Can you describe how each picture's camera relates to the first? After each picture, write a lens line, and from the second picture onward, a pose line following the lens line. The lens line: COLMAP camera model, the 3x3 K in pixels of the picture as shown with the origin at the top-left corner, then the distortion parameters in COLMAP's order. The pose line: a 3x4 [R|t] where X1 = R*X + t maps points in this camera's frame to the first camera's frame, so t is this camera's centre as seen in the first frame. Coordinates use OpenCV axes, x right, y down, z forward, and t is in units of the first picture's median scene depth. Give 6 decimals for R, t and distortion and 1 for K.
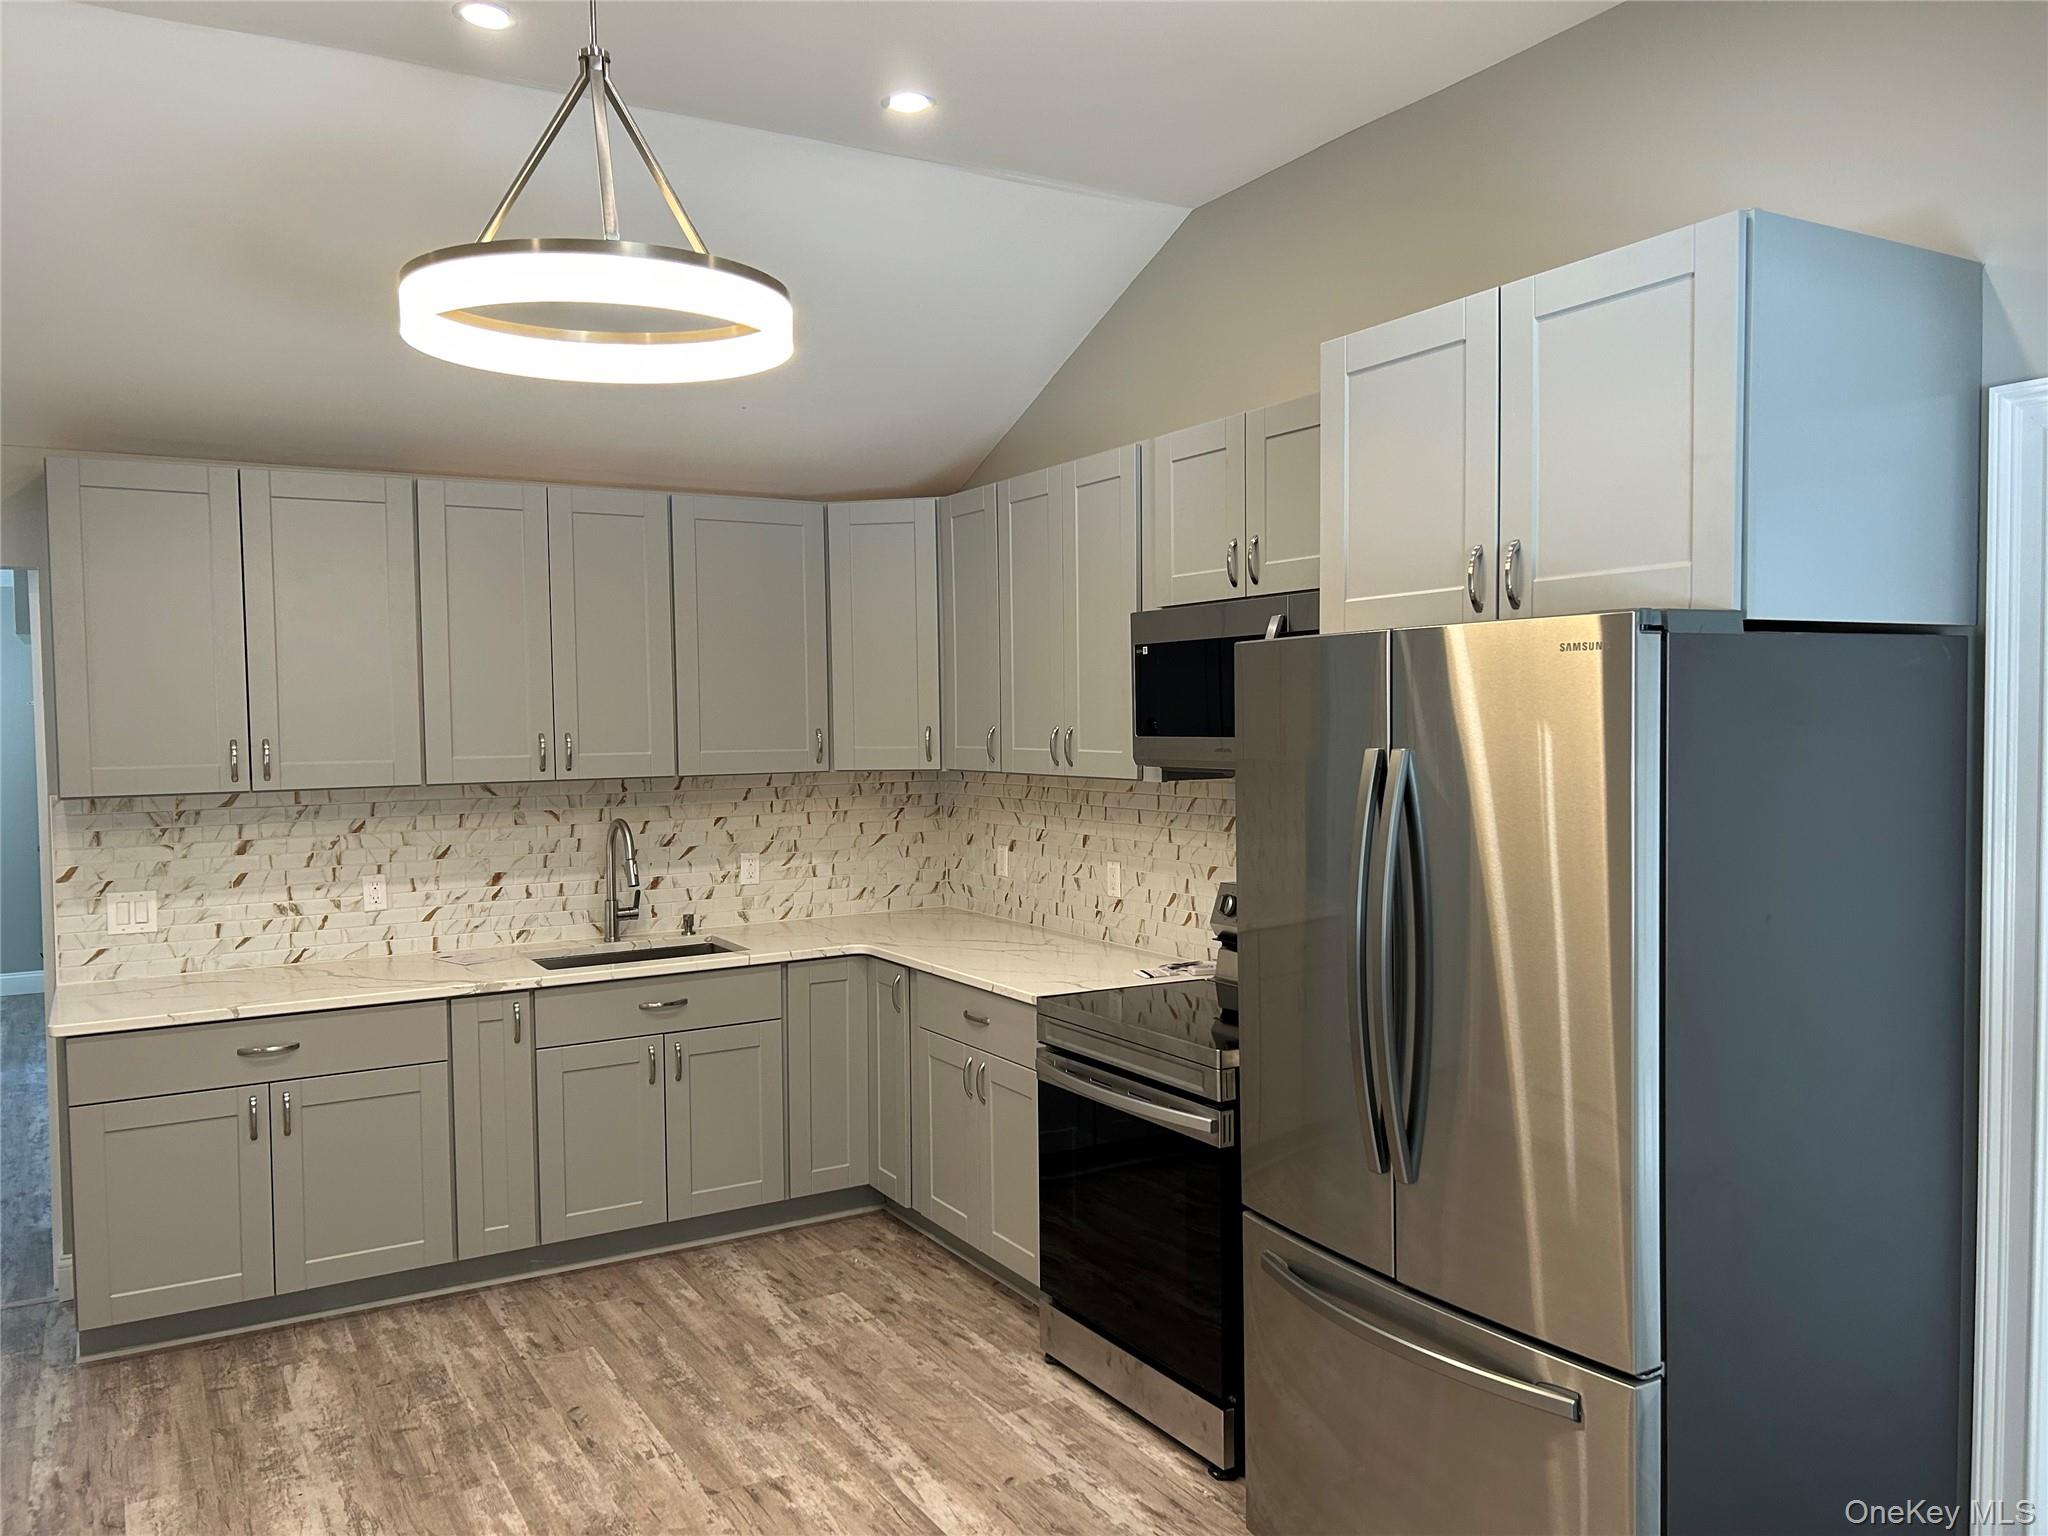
lens RADIAL K [[1554.3, 0, 1024.0], [0, 1554.3, 768.0], [0, 0, 1]] dist [0.067768, -0.085741]
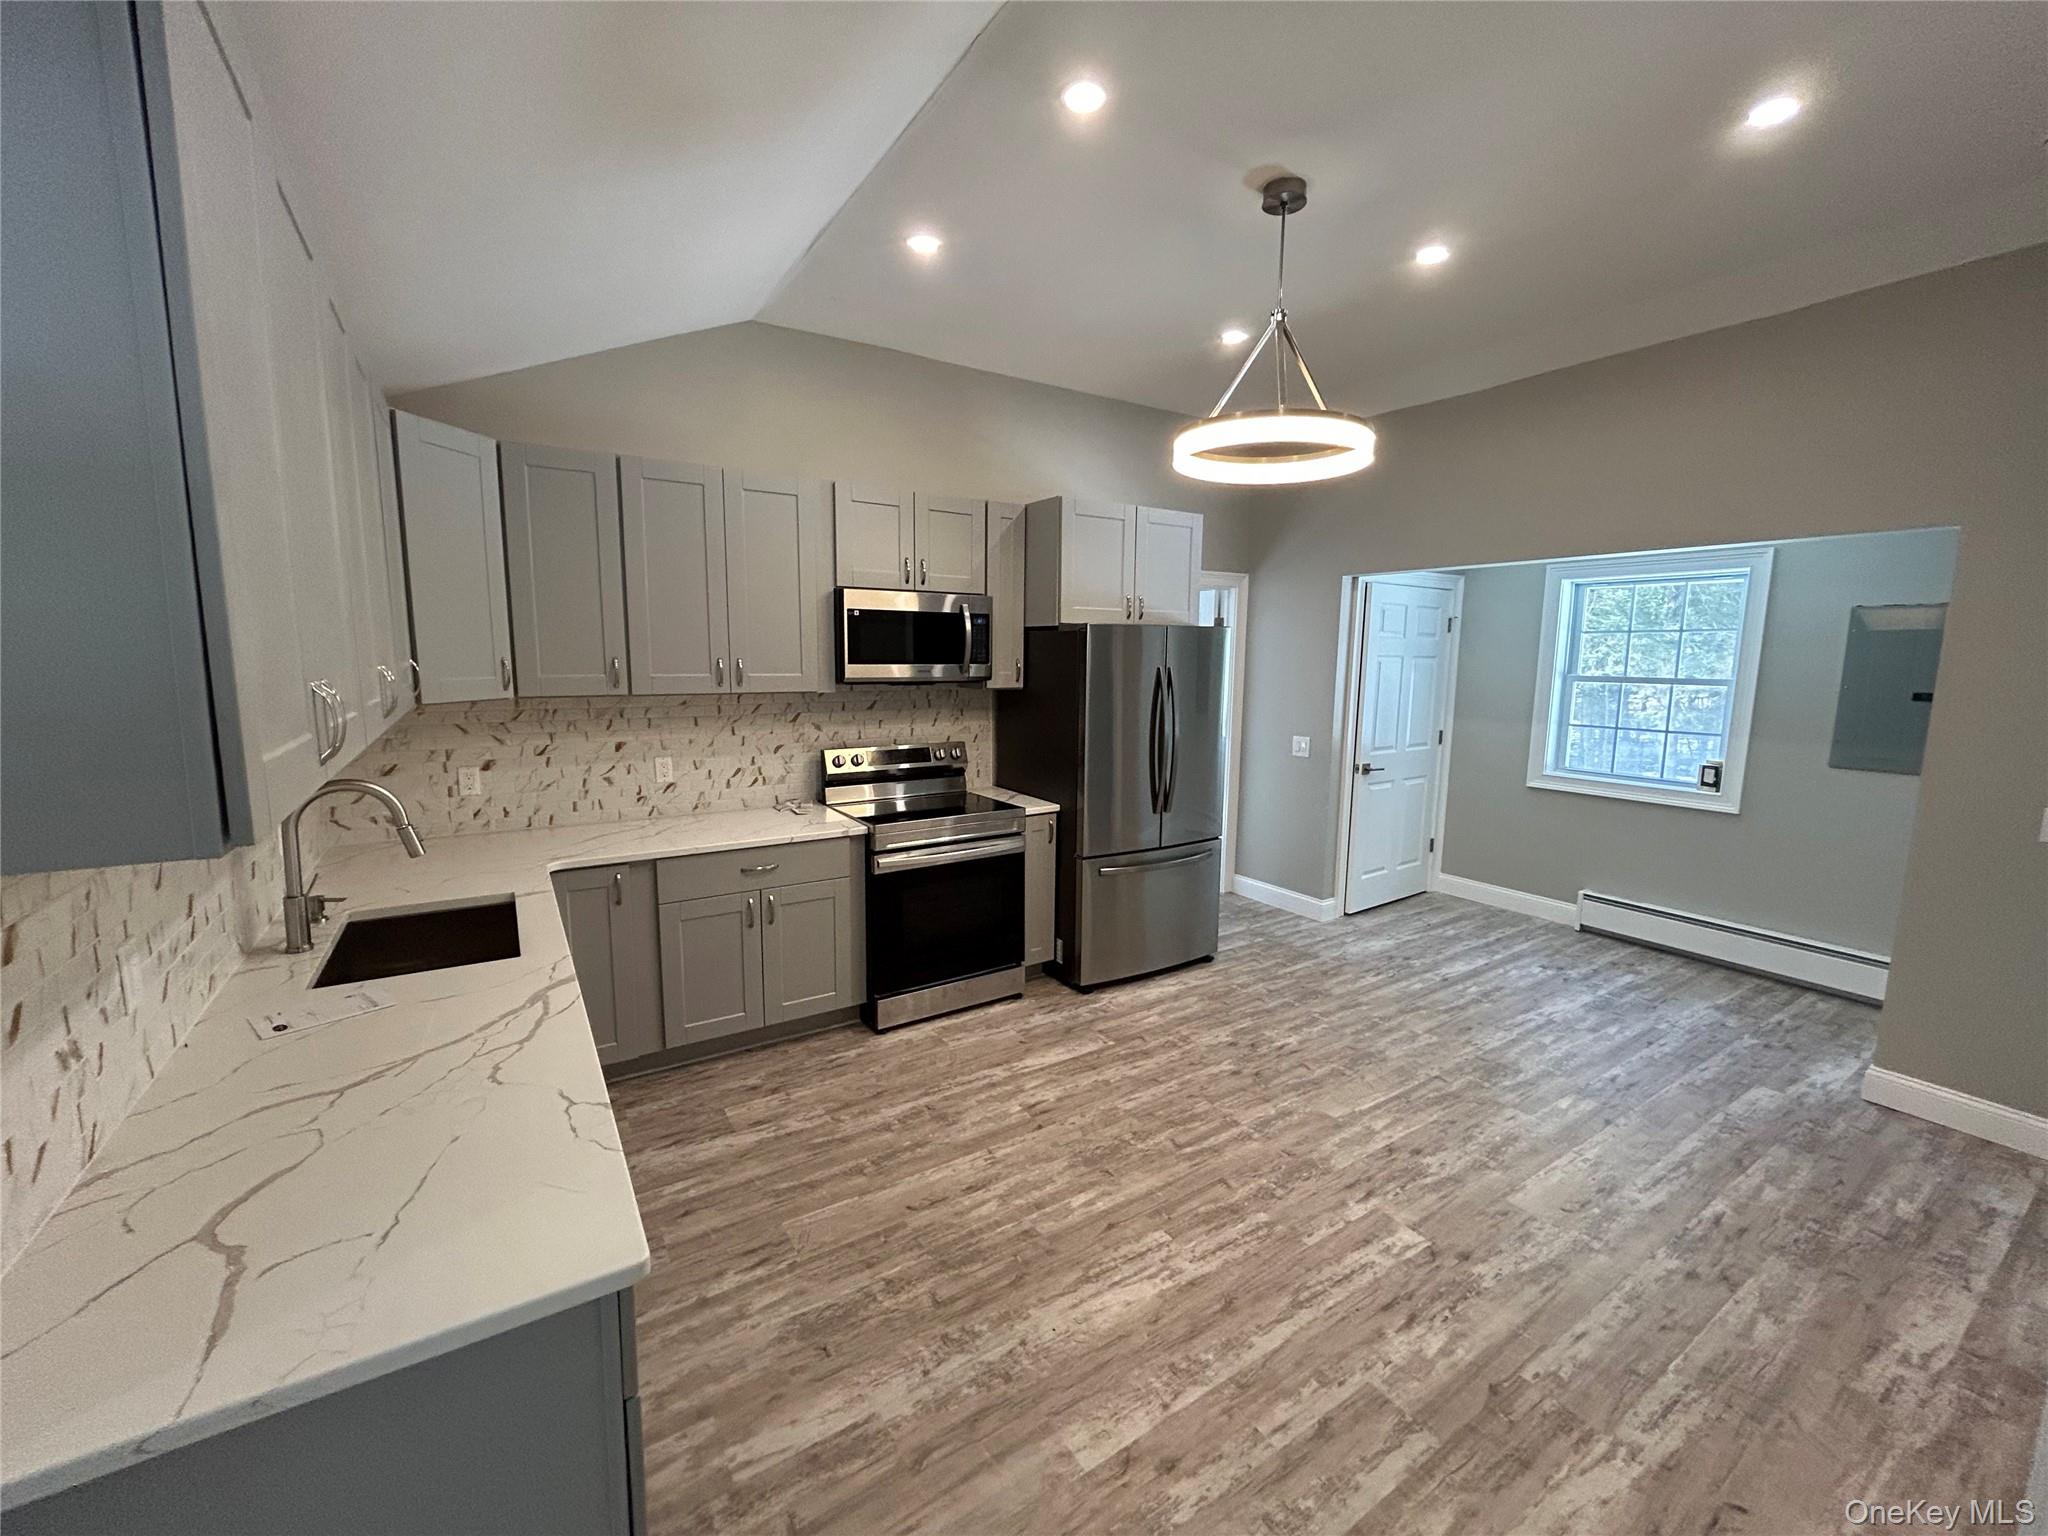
lens RADIAL K [[835.6, 0, 1024.0], [0, 835.6, 768.0], [0, 0, 1]] dist [-0.002498, 0.000511]
pose [[-0.048535, -0.133570, 0.989850, -0.847179], [0.022307, 0.990626, 0.134768, -0.028328], [-0.998572, 0.028621, -0.045100, 0.868046]]
